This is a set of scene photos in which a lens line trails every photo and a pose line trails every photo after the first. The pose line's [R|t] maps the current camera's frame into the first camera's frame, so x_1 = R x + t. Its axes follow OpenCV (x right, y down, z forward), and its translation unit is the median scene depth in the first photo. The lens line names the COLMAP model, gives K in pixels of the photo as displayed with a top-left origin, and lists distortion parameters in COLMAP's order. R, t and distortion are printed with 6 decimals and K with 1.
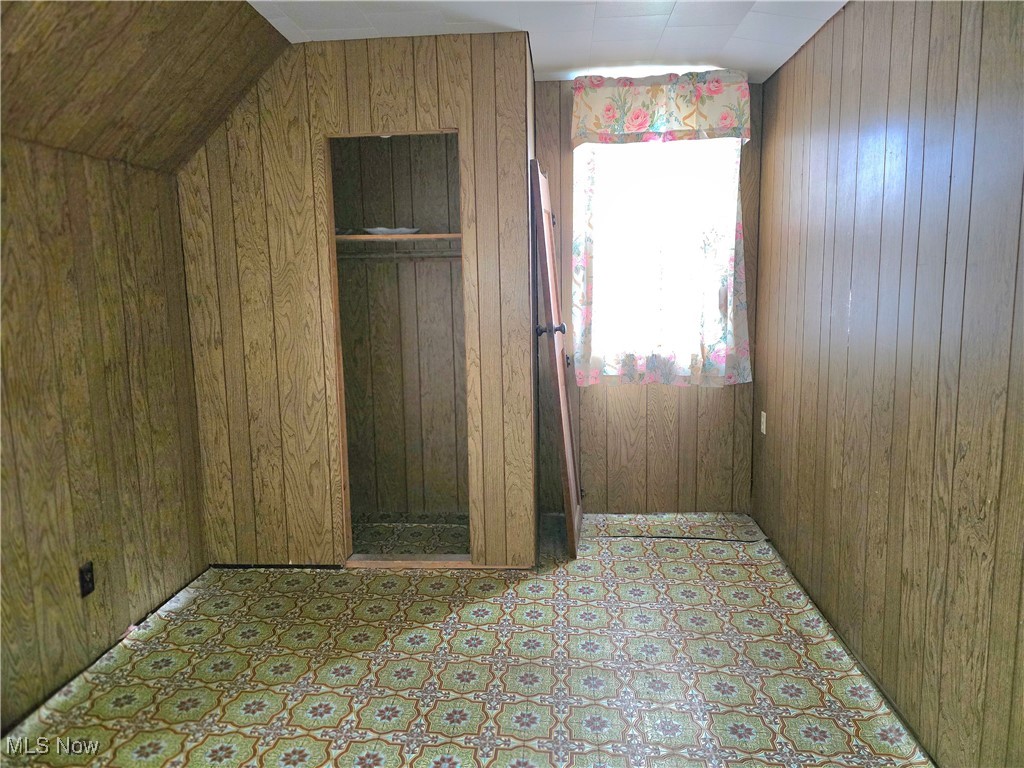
lens RADIAL K [[682.5, 0, 512.0], [0, 682.5, 385.6], [0, 0, 1]] dist [0.062649, -0.040335]
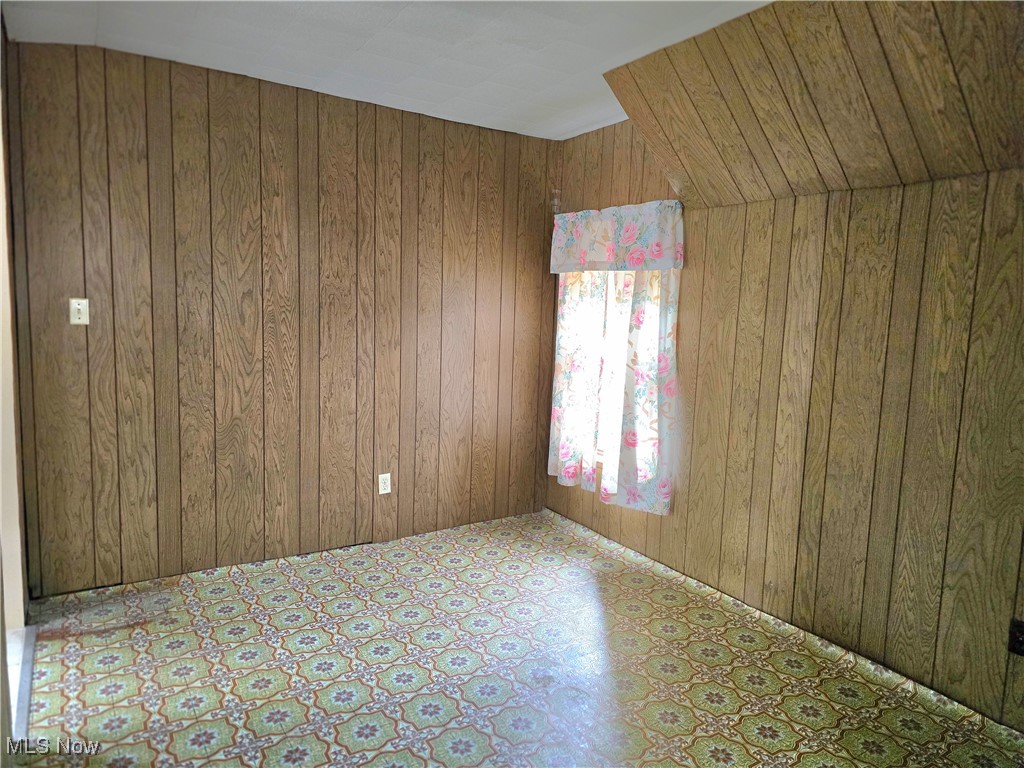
lens RADIAL K [[682.5, 0, 512.4], [0, 682.5, 387.7], [0, 0, 1]] dist [0.062649, -0.040335]
pose [[0.796165, -0.021628, 0.604693, -0.627212], [0.022422, 0.999729, 0.006234, -0.223537], [-0.604664, 0.008595, 0.796434, -0.116240]]
